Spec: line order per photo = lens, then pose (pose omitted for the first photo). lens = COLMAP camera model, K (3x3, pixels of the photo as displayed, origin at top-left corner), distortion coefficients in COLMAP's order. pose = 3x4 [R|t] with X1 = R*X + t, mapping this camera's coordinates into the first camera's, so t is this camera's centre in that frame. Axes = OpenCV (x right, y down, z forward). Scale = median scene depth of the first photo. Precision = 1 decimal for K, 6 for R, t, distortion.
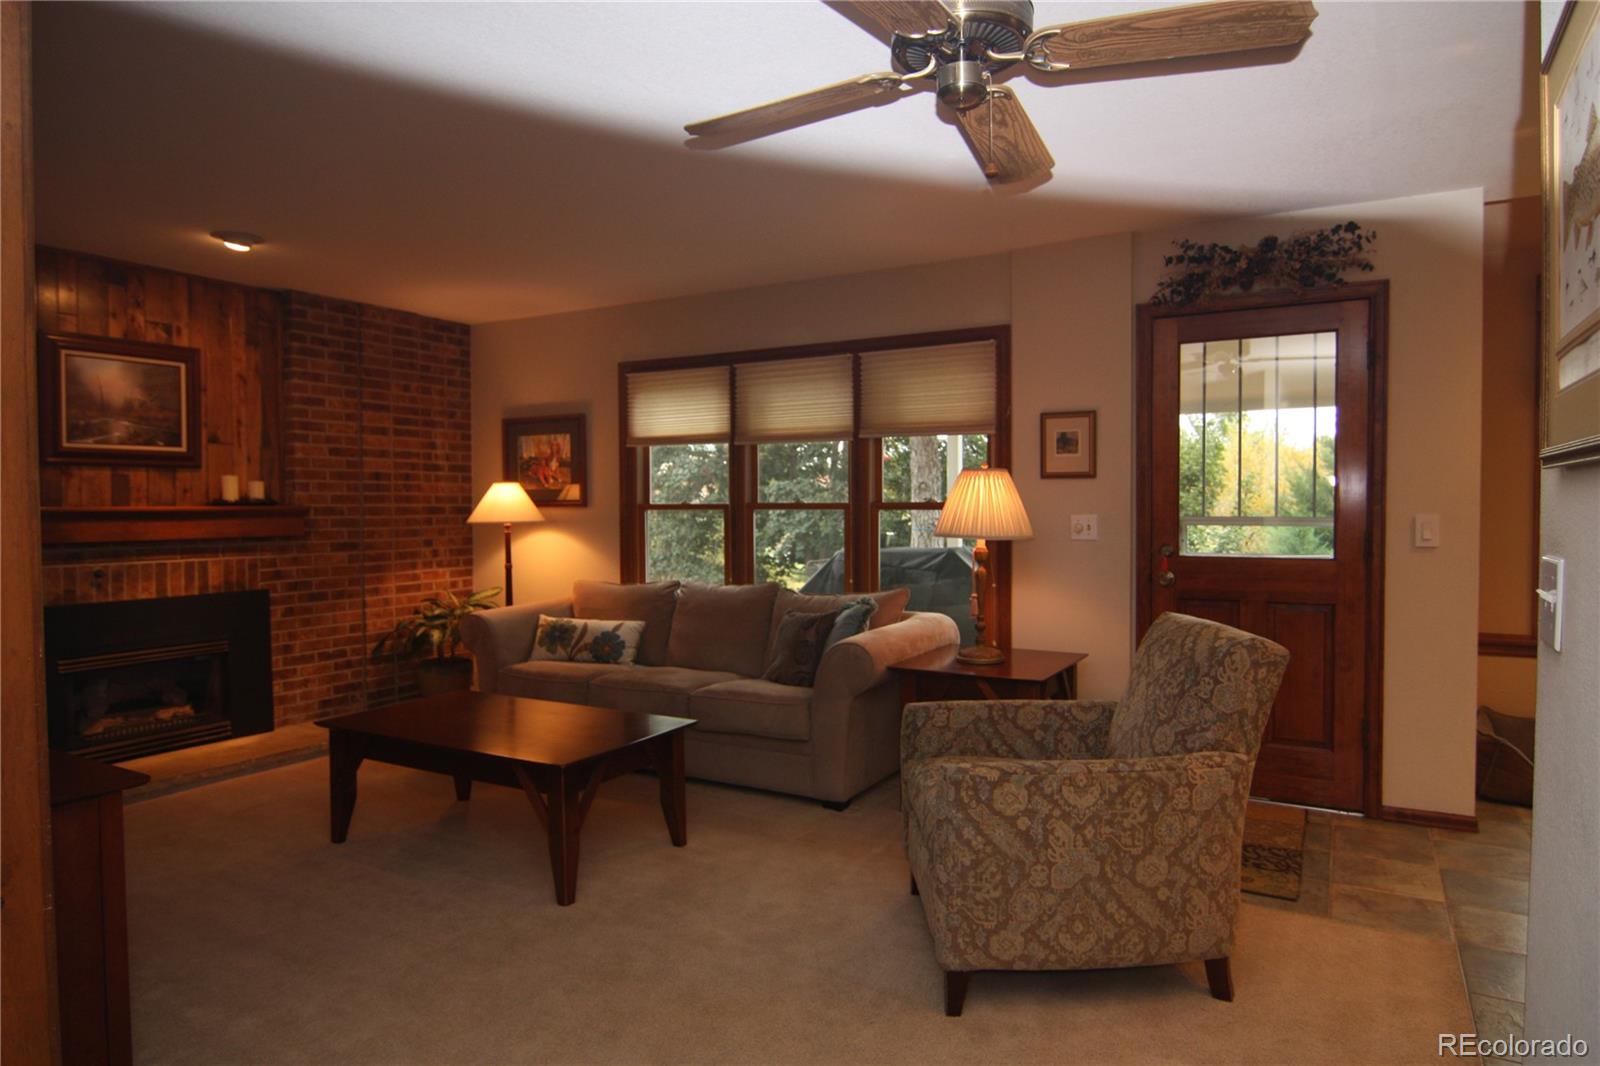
lens RADIAL K [[992.2, 0, 803.5], [0, 992.2, 529.5], [0, 0, 1]] dist [-0.007027, -0.009282]
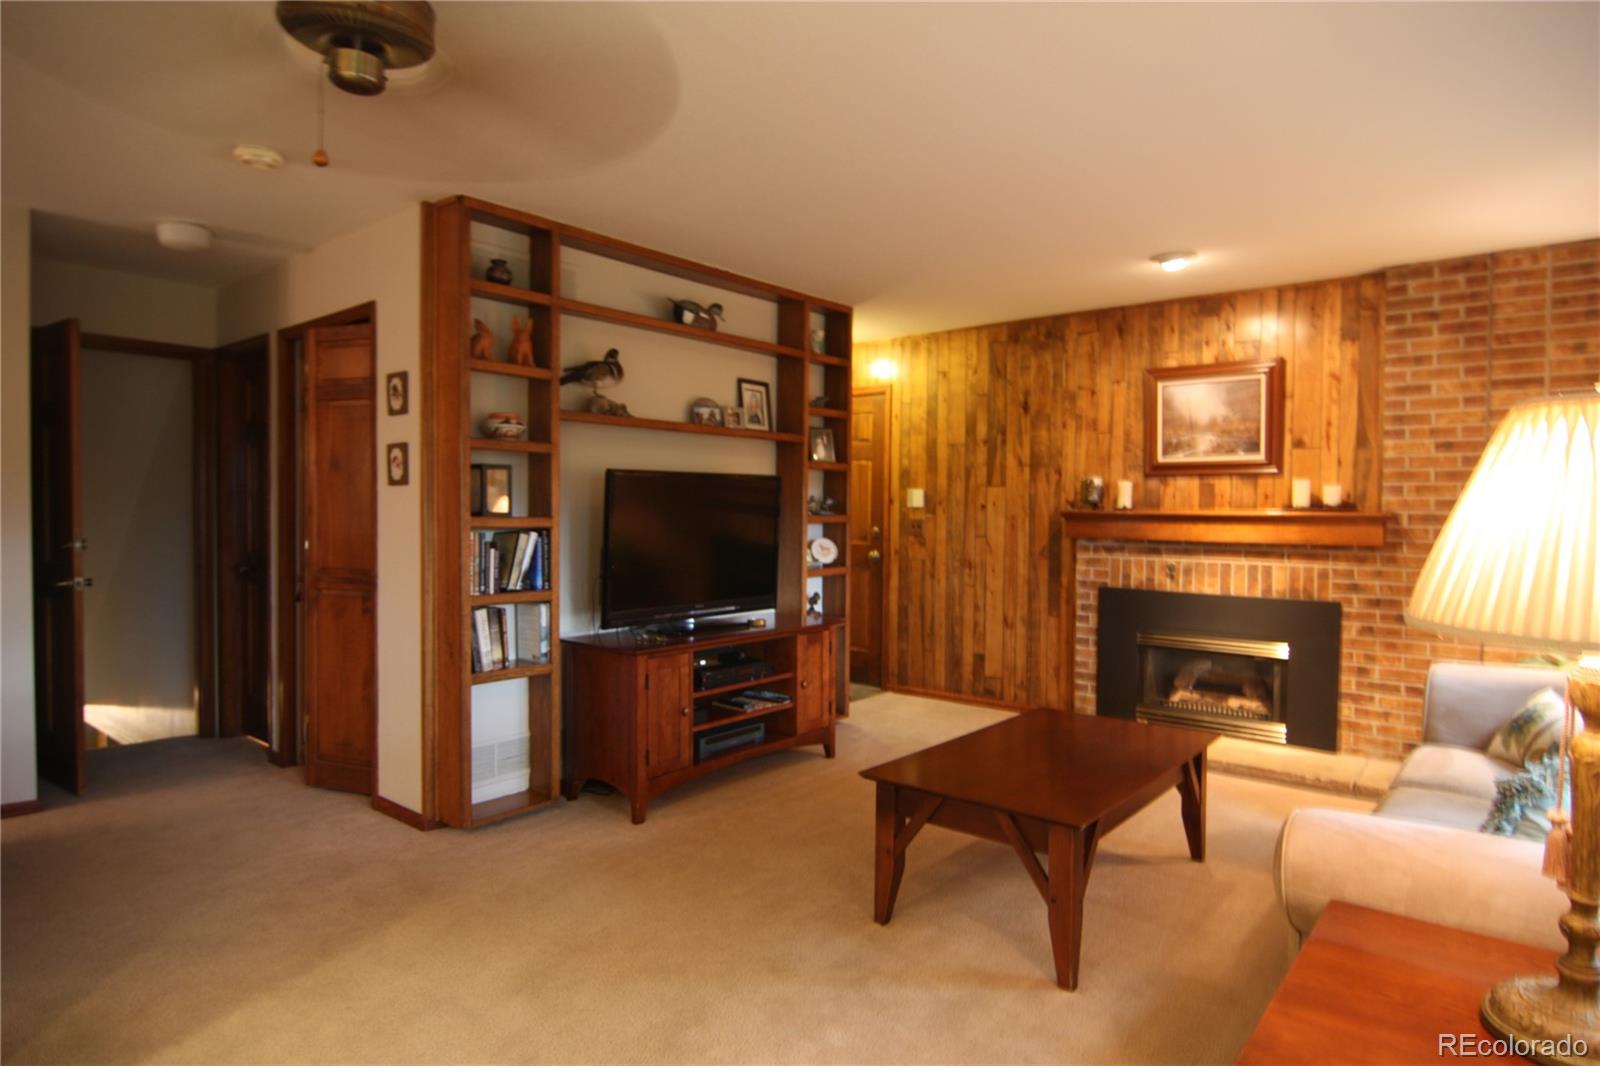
lens RADIAL K [[906.6, 0, 805.1], [0, 906.6, 529.4], [0, 0, 1]] dist [-0.019673, -0.001042]
pose [[-0.184192, 0.023131, -0.982618, 0.378710], [-0.033400, 0.998998, 0.029778, -0.015654], [0.982323, 0.038304, -0.183235, 0.665181]]
